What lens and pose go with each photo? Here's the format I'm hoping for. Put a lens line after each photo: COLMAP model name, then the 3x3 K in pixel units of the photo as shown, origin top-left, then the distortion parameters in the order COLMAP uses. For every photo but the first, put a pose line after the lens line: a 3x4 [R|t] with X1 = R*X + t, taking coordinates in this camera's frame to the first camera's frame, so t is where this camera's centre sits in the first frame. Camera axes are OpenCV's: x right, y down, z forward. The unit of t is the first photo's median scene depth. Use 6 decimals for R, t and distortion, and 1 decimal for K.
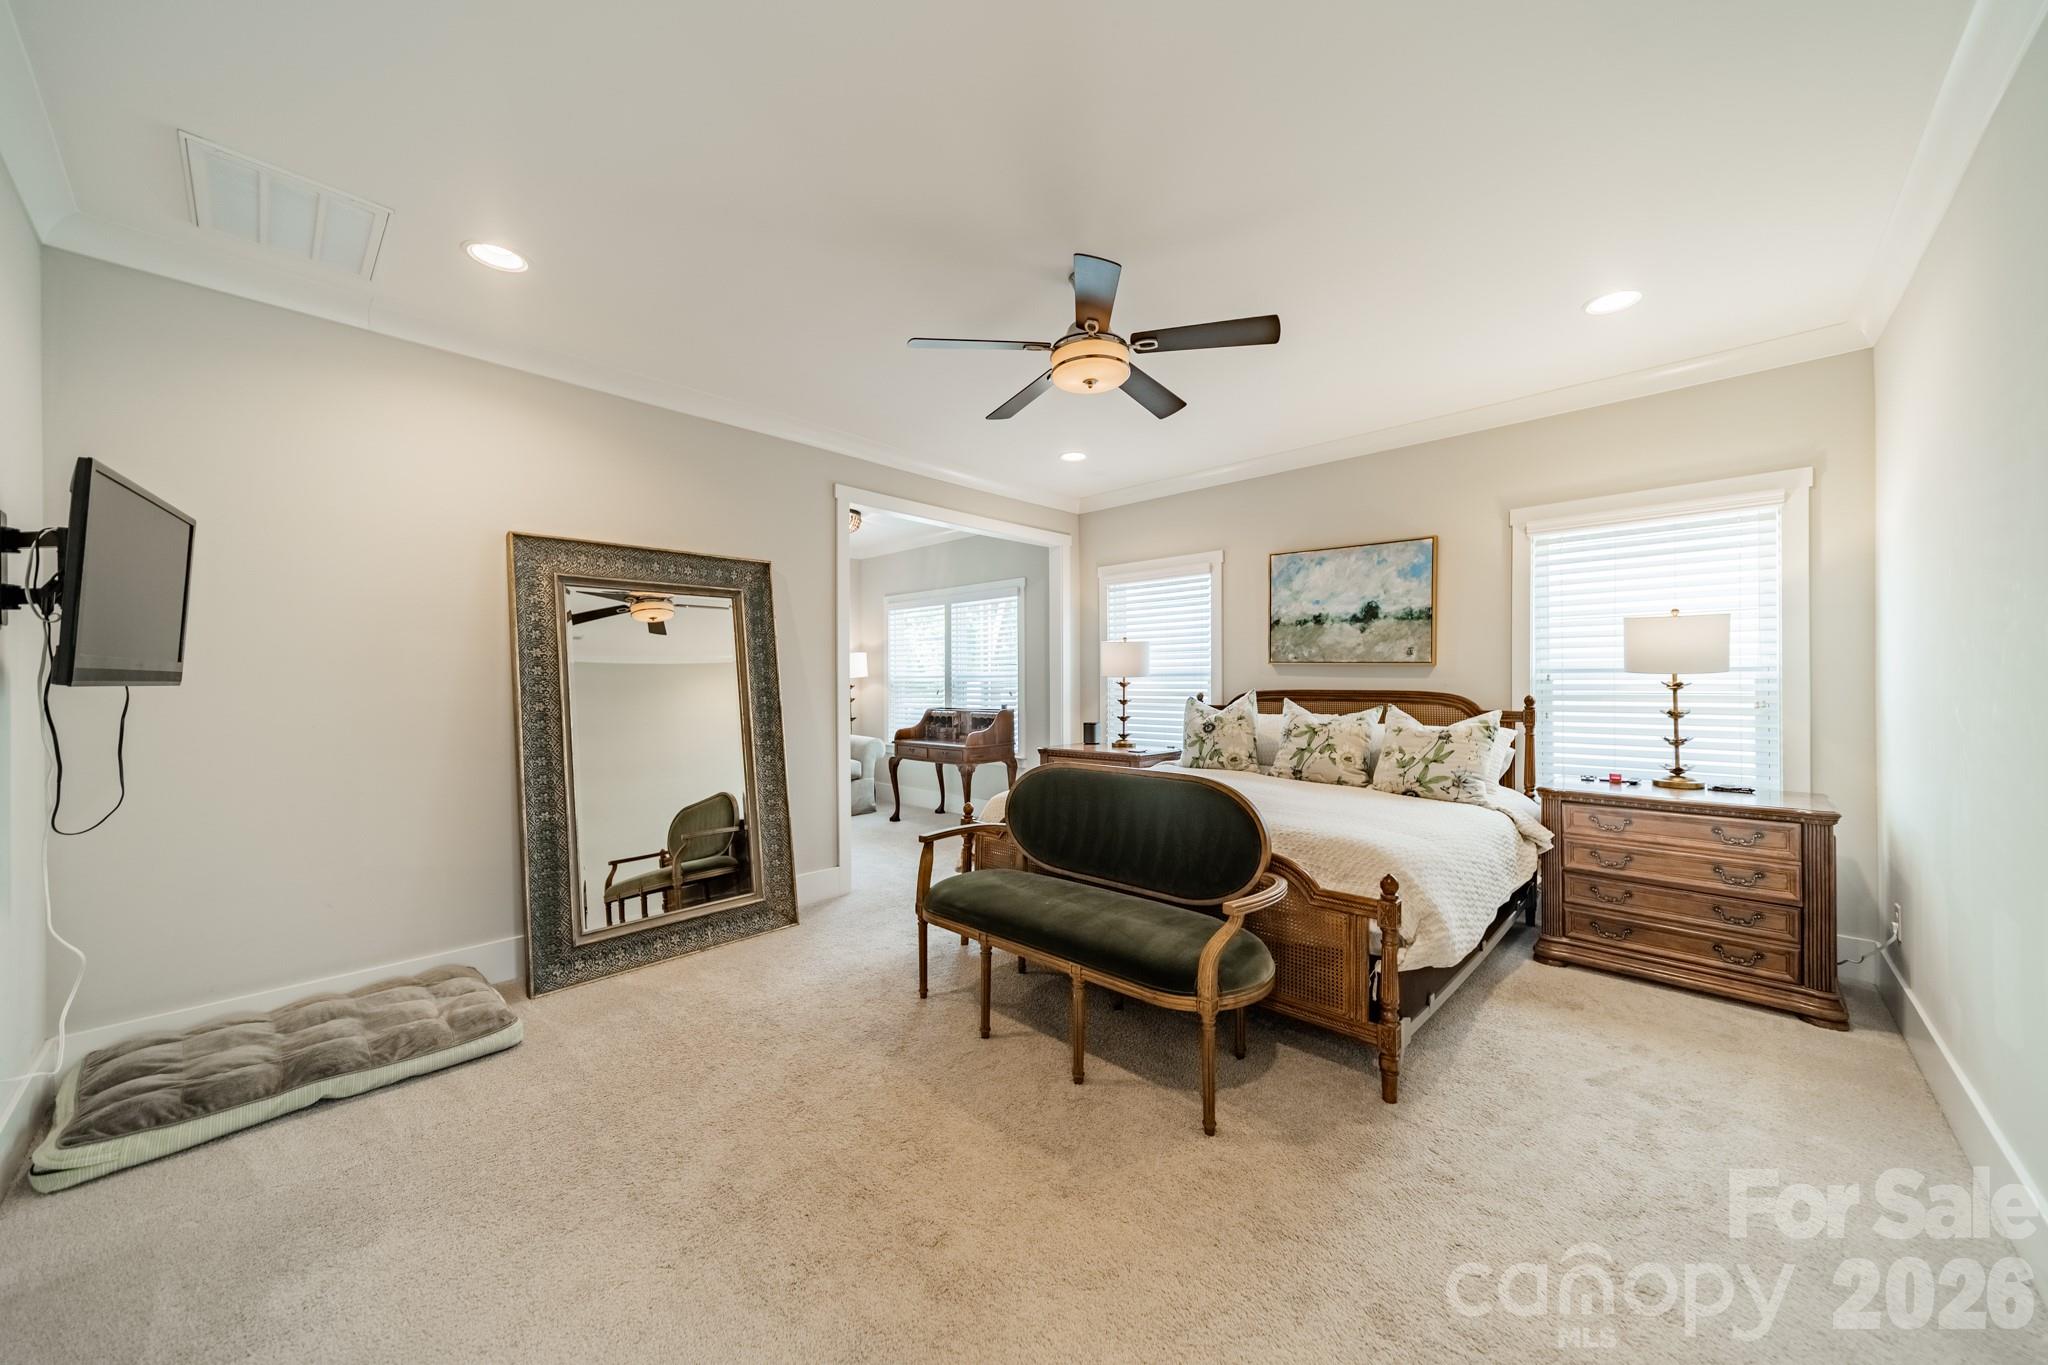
lens RADIAL K [[723.7, 0, 1025.3], [0, 723.7, 681.7], [0, 0, 1]] dist [0.006493, -0.000013]
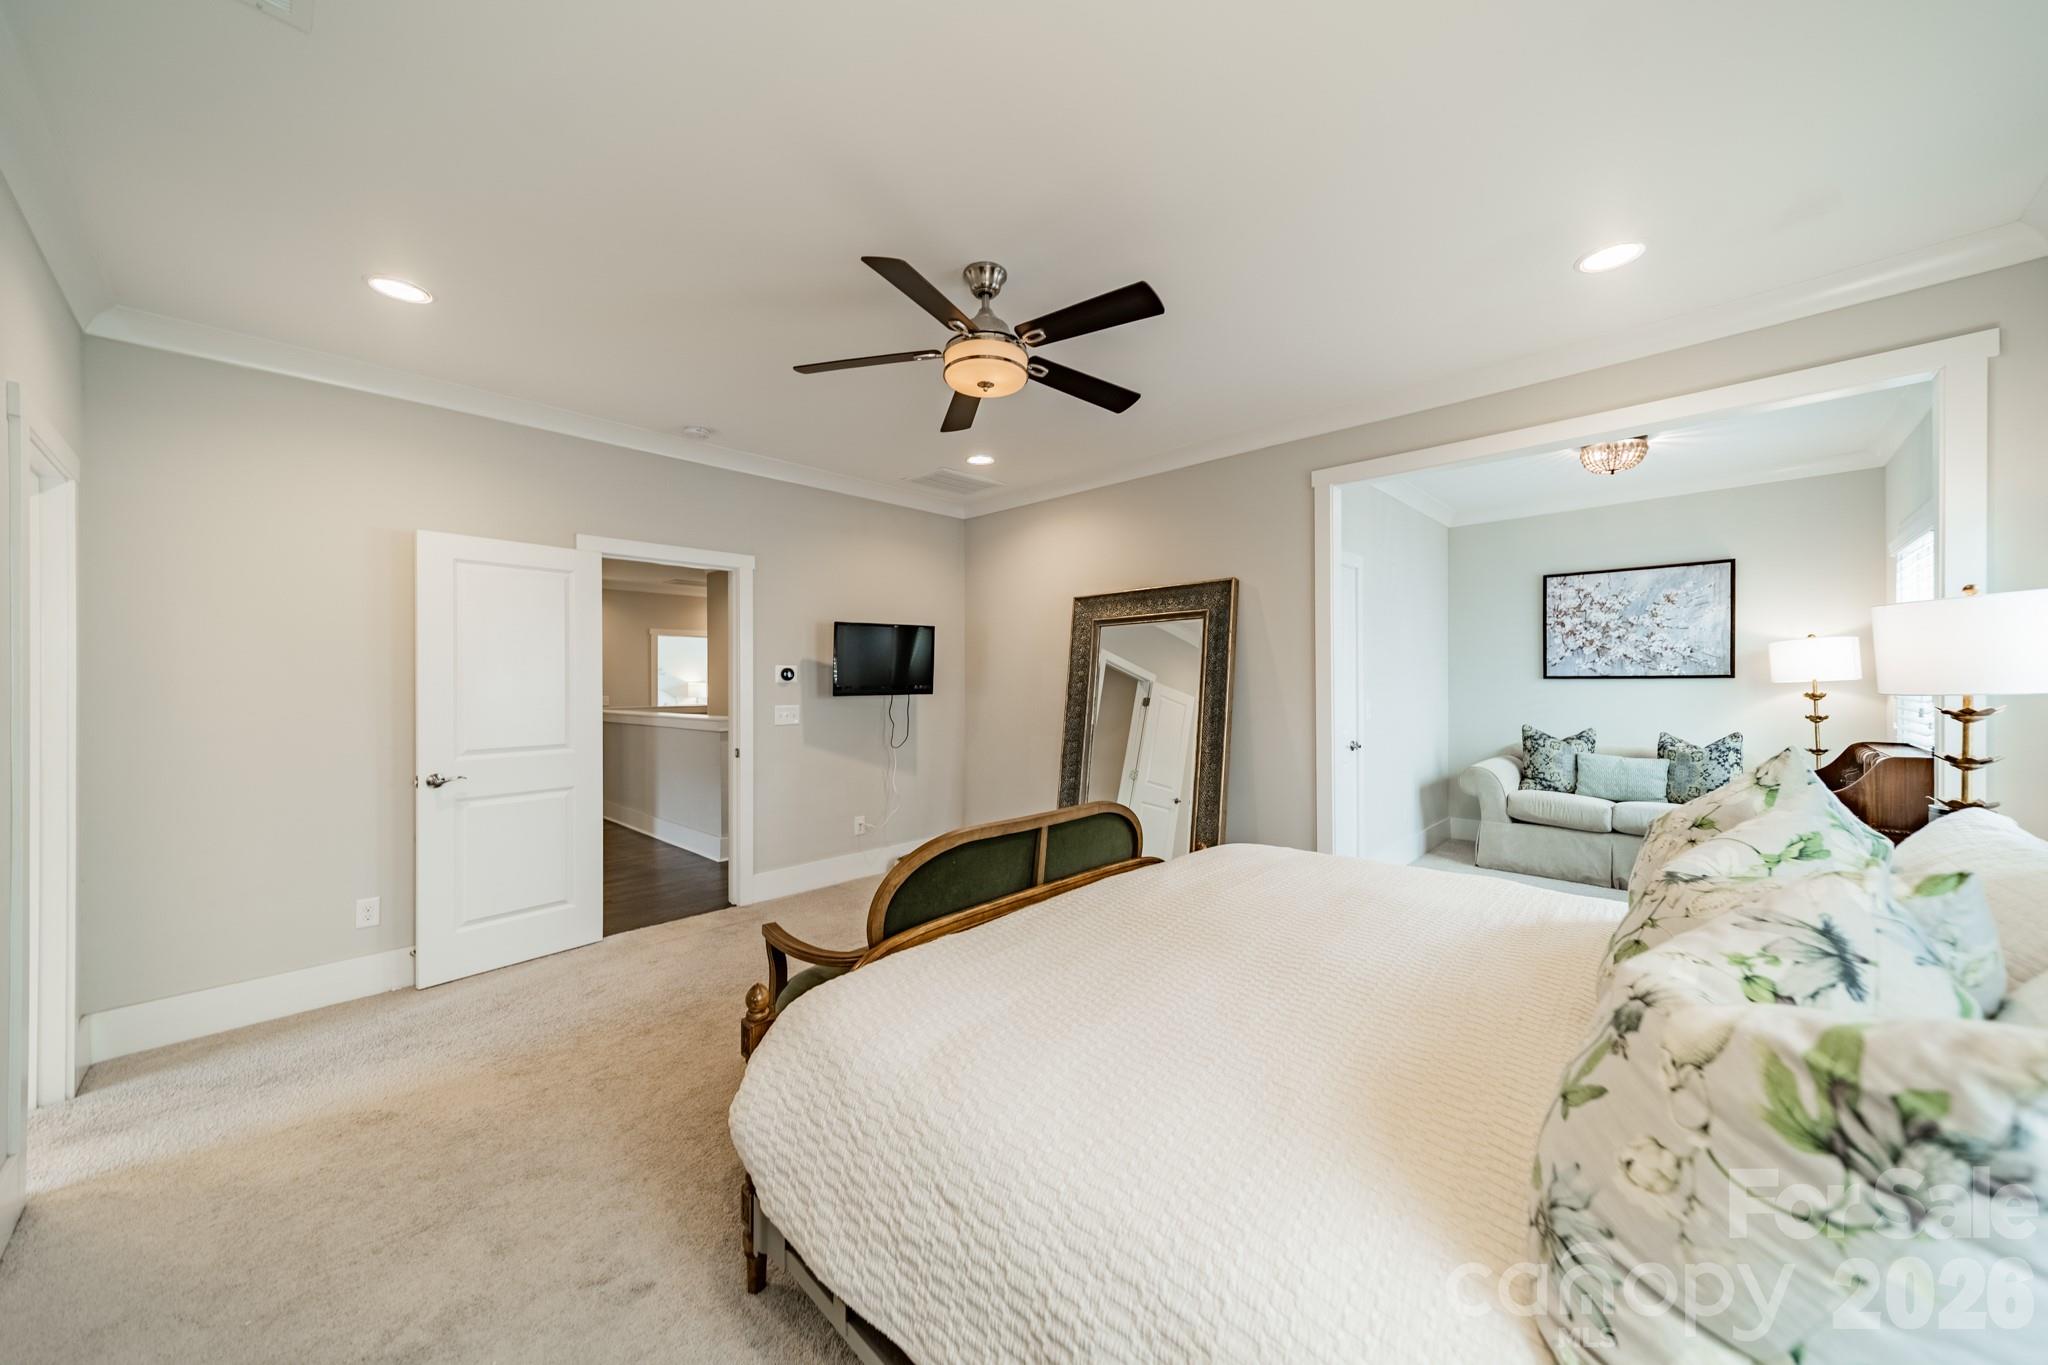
lens RADIAL K [[723.7, 0, 1023.7], [0, 723.7, 680.1], [0, 0, 1]] dist [0.006493, -0.000013]
pose [[-0.010406, 0.005177, -0.999932, 0.396374], [0.009286, 0.999944, 0.005080, -0.016484], [0.999903, -0.009232, -0.010453, 0.415562]]
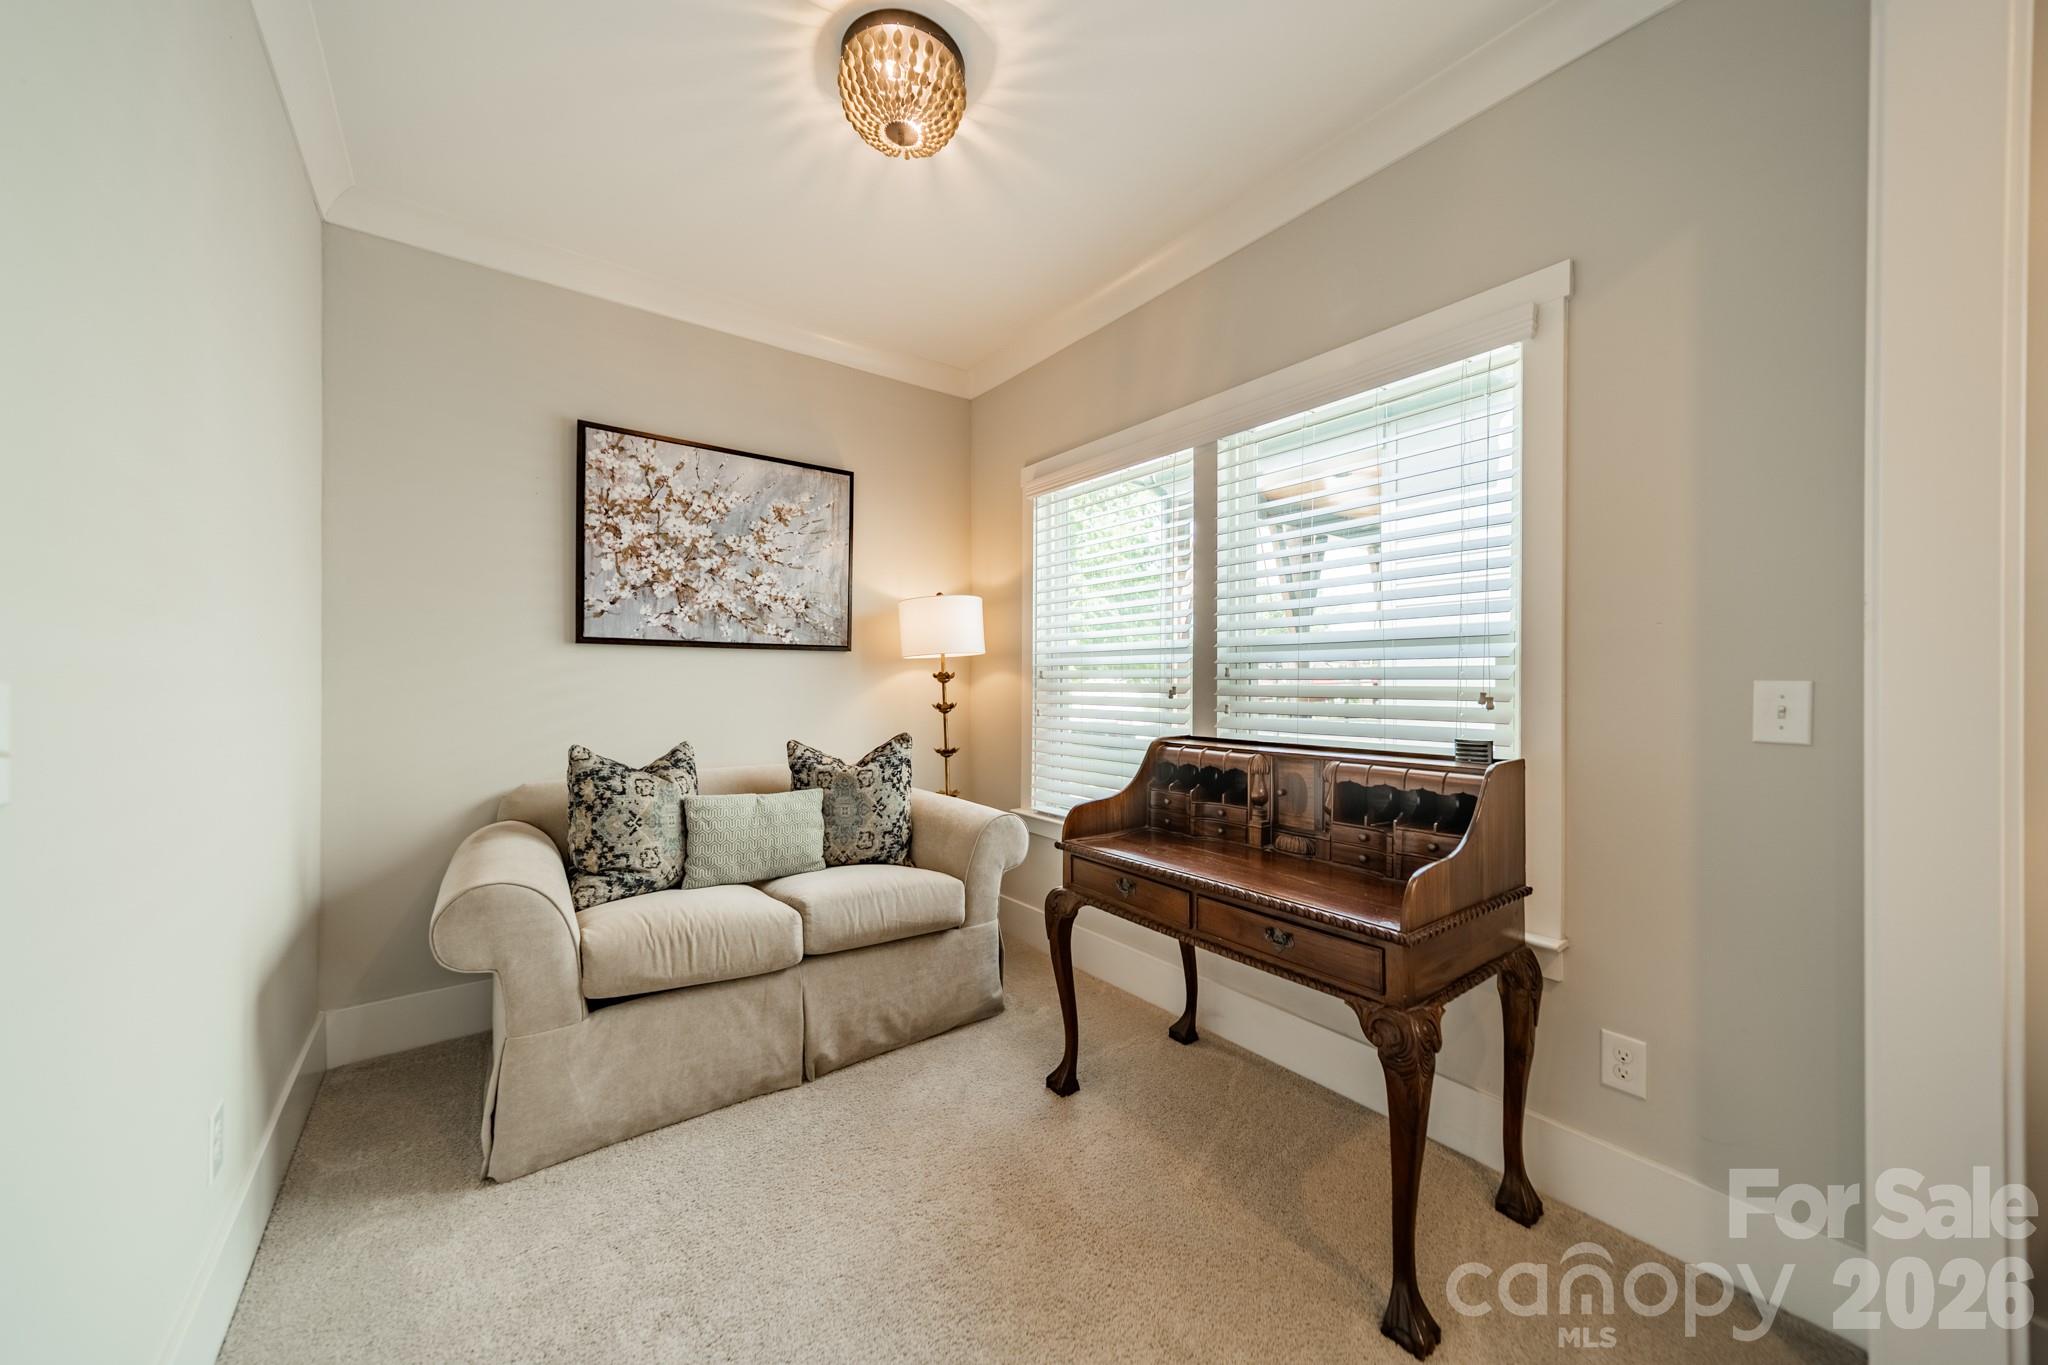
lens RADIAL K [[723.7, 0, 1017.8], [0, 723.7, 683.2], [0, 0, 1]] dist [0.006493, -0.000013]
pose [[0.985573, 0.009074, -0.169006, -0.142816], [-0.008399, 0.999954, 0.004711, 0.009485], [0.169041, -0.003224, 0.985604, 0.660317]]
